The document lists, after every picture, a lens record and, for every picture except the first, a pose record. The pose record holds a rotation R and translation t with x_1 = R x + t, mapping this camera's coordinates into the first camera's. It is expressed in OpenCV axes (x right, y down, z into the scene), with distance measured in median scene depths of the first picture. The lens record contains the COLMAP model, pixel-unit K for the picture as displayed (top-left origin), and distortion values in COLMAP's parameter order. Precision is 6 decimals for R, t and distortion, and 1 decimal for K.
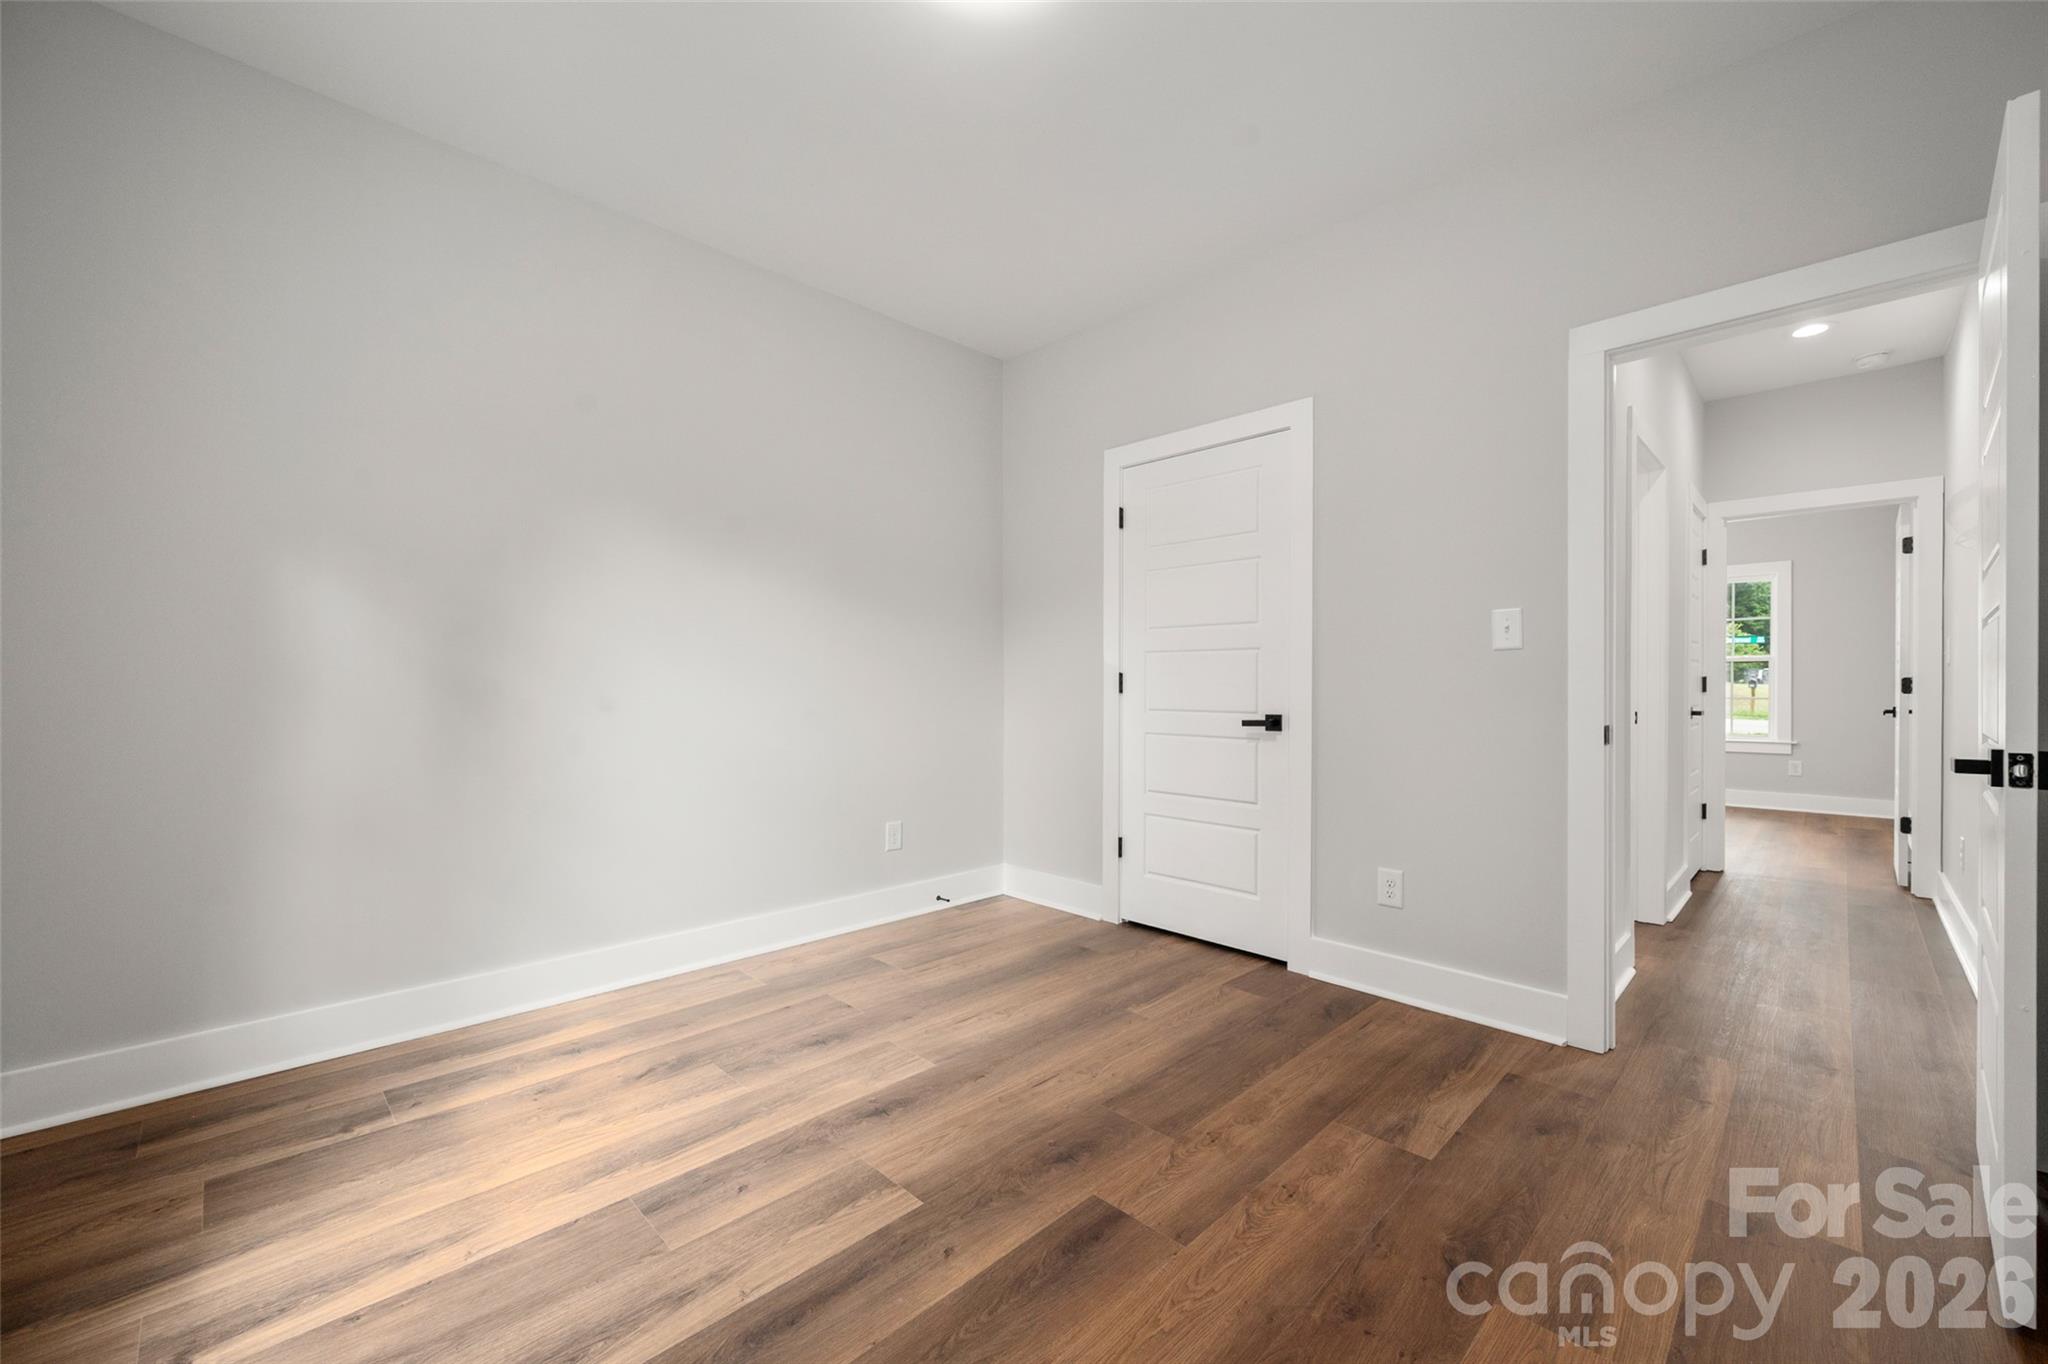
lens RADIAL K [[825.0, 0, 1038.5], [0, 825.0, 688.0], [0, 0, 1]] dist [0.000974, 0.000088]
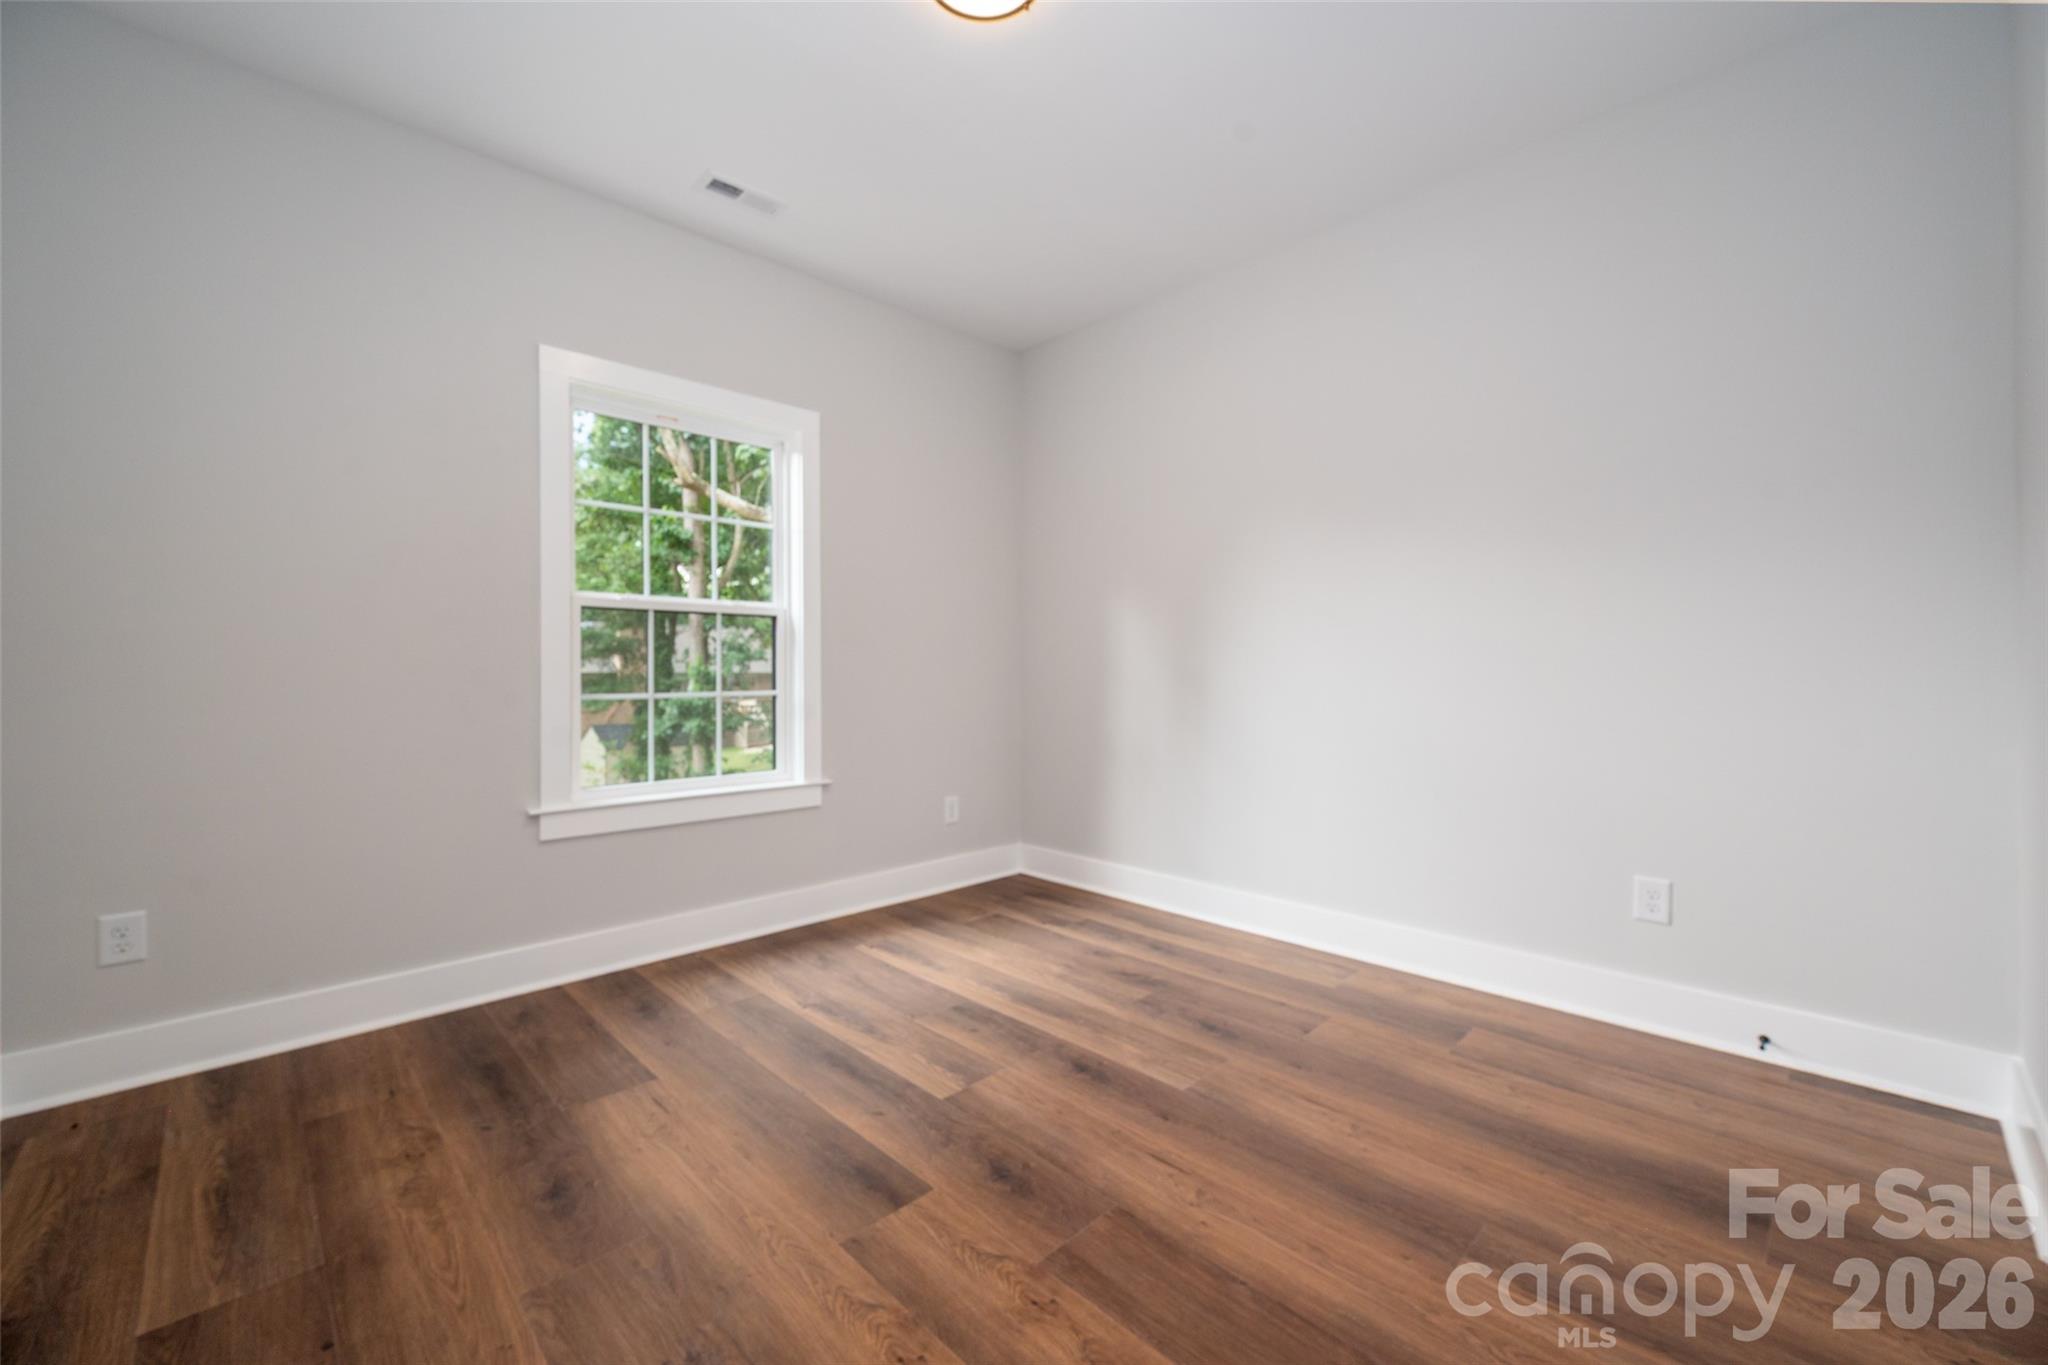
lens RADIAL K [[825.0, 0, 1038.5], [0, 825.0, 688.5], [0, 0, 1]] dist [0.000974, 0.000088]
pose [[-0.028132, 0.017455, -0.999452, 0.878410], [0.003066, 0.999844, 0.017376, -0.002658], [0.999600, -0.002575, -0.028181, 0.972592]]
